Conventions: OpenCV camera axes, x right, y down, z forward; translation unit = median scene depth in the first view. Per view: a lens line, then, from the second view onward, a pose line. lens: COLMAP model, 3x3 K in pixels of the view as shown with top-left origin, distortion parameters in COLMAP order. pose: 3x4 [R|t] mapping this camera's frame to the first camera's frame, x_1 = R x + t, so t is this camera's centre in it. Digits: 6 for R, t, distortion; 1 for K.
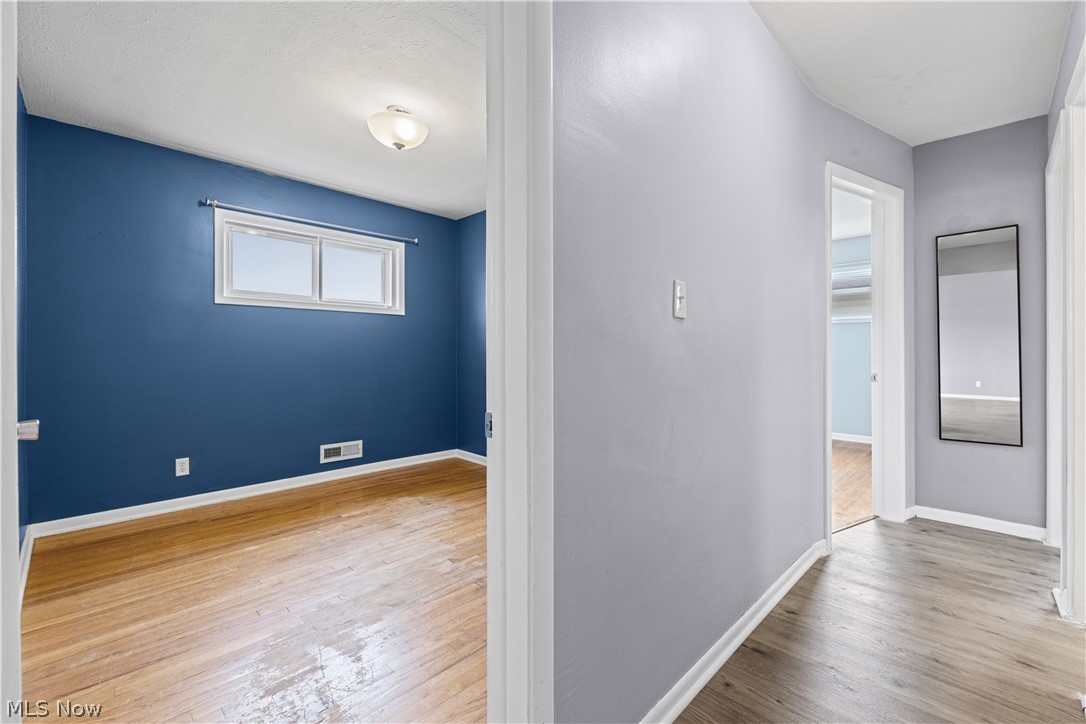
lens RADIAL K [[483.0, 0, 560.2], [0, 483.0, 347.4], [0, 0, 1]] dist [-0.002753, -0.000559]
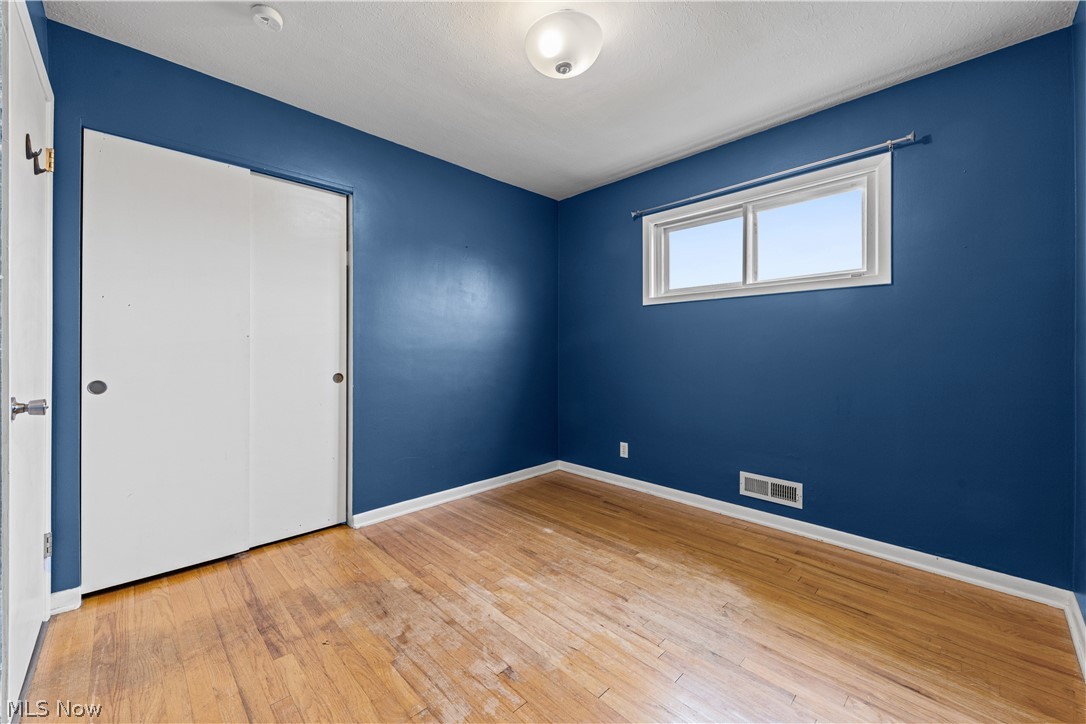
lens RADIAL K [[425.9, 0, 506.7], [0, 425.9, 352.1], [0, 0, 1]] dist [0.000804, -0.000132]
pose [[-0.095476, 0.000173, -0.995432, 0.277594], [0.007149, 0.999974, -0.000512, 0.011199], [0.995406, -0.007165, -0.095475, 0.856023]]
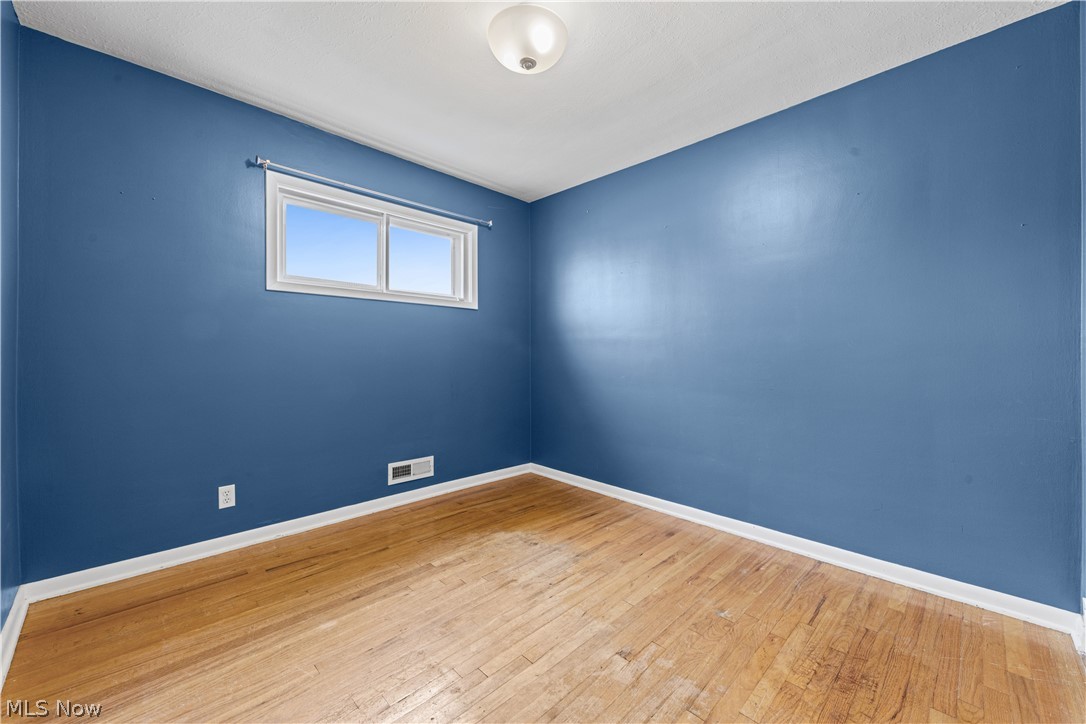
lens RADIAL K [[439.7, 0, 545.5], [0, 439.7, 350.8], [0, 0, 1]] dist [0.001707, -0.000252]
pose [[0.999846, 0.002379, -0.017400, -0.262877], [-0.002322, 0.999992, 0.003268, 0.006187], [0.017407, -0.003227, 0.999843, 0.304007]]
